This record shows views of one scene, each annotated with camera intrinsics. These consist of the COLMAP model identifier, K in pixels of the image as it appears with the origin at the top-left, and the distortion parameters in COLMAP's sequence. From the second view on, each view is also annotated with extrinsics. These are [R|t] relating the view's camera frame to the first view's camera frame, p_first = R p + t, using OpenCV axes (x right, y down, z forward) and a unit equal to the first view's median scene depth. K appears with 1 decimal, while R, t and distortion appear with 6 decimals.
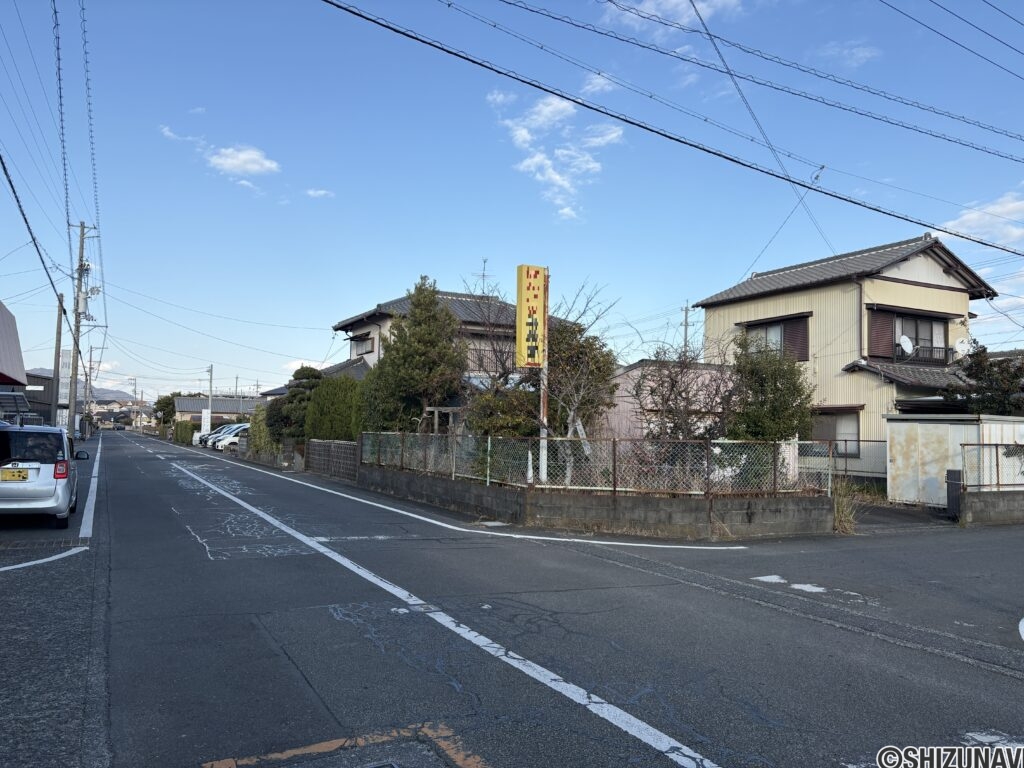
lens RADIAL K [[779.2, 0, 515.6], [0, 779.2, 374.7], [0, 0, 1]] dist [0.043142, 0.005070]
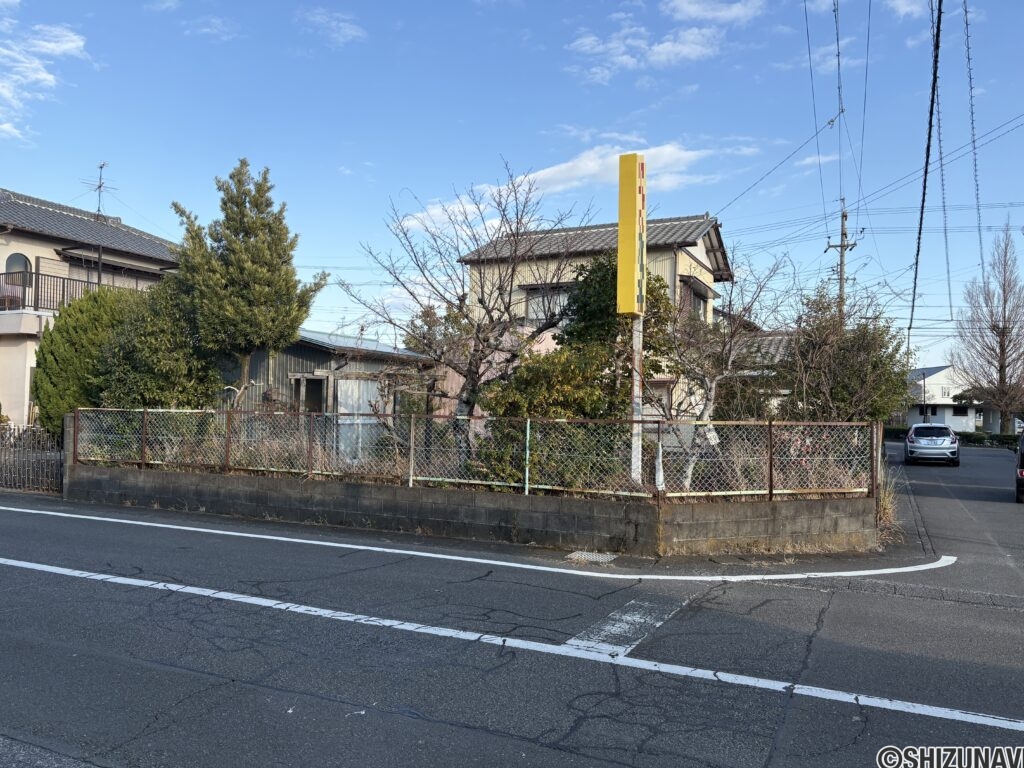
lens RADIAL K [[830.8, 0, 514.1], [0, 830.8, 393.9], [0, 0, 1]] dist [0.011243, -0.035974]
pose [[0.792898, 0.009572, 0.609279, -0.316230], [-0.040282, 0.998513, 0.036735, 0.022608], [-0.608021, -0.053670, 0.792105, 0.325761]]
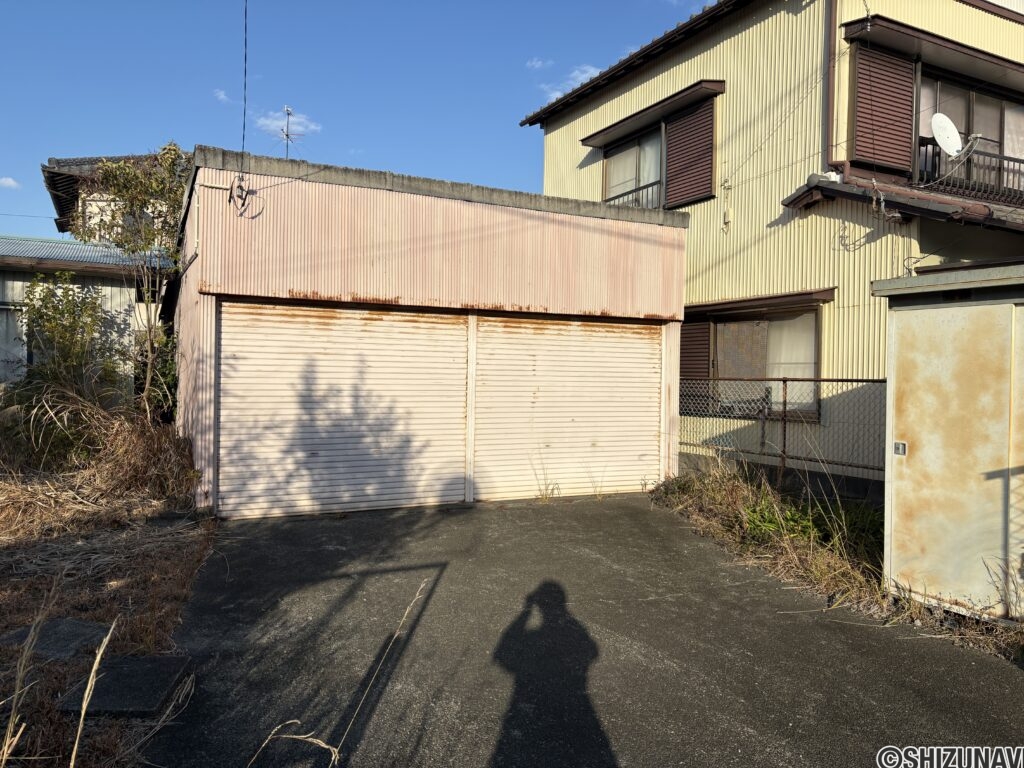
lens RADIAL K [[779.2, 0, 514.1], [0, 779.2, 377.3], [0, 0, 1]] dist [0.043142, 0.005070]
pose [[0.999905, -0.011725, -0.007309, 0.283678], [0.012230, 0.997226, 0.073425, 0.051501], [0.006428, -0.073507, 0.997274, 0.598572]]
